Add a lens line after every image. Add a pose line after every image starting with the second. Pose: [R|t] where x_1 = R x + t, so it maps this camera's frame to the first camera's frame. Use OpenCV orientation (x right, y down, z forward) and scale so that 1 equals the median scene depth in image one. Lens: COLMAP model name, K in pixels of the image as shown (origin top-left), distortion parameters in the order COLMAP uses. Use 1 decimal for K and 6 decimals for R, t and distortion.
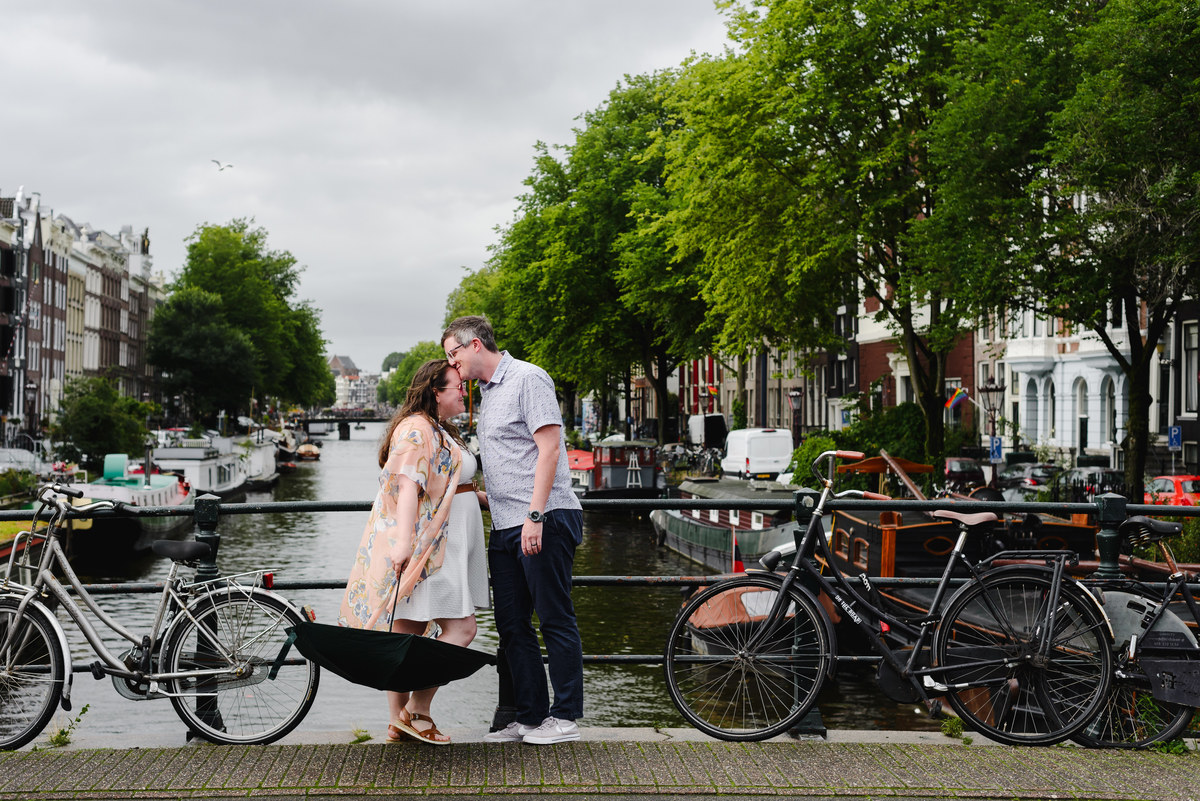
lens RADIAL K [[1675.7, 0, 599.4], [0, 1675.7, 444.2], [0, 0, 1]] dist [0.009052, 0.072719]
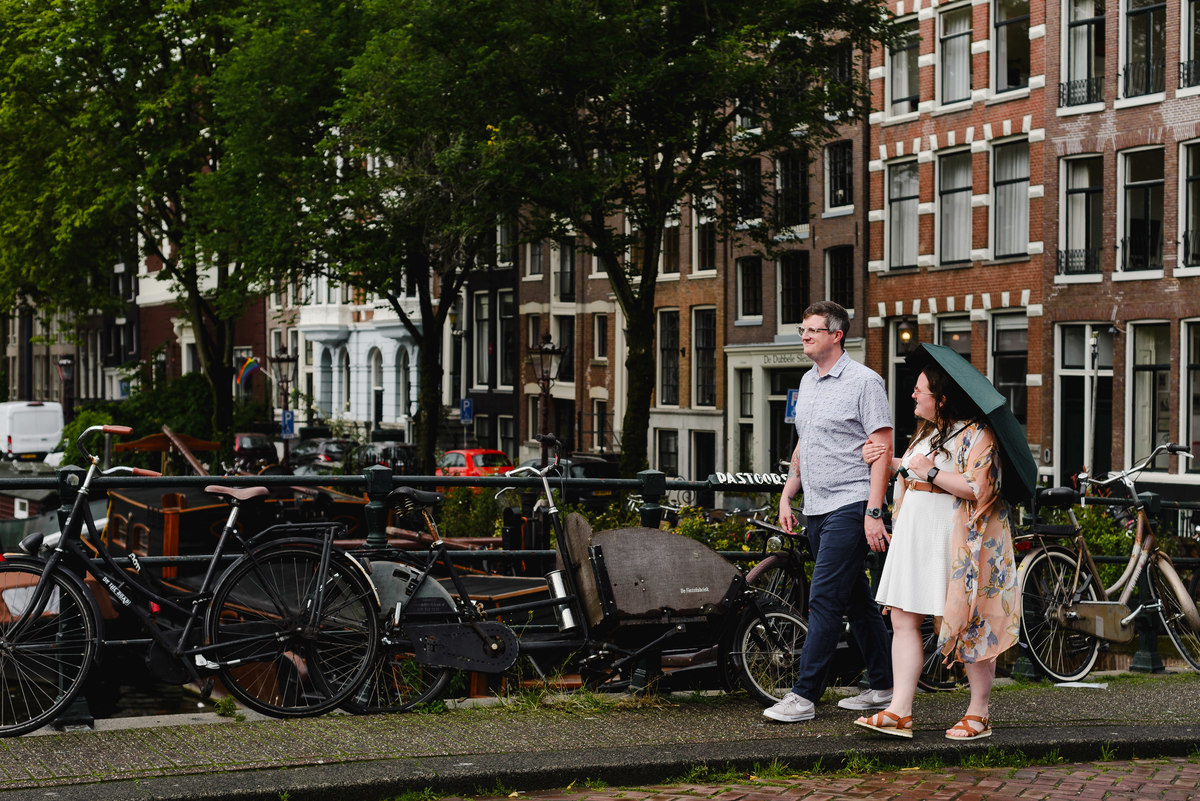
lens RADIAL K [[1531.2, 0, 499.1], [0, 1531.2, 427.9], [0, 0, 1]] dist [0.004824, 0.062252]
pose [[0.919524, -0.007651, 0.392959, 0.009630], [0.004946, 0.999957, 0.007896, -0.000816], [-0.393002, -0.005317, 0.919522, 0.169428]]
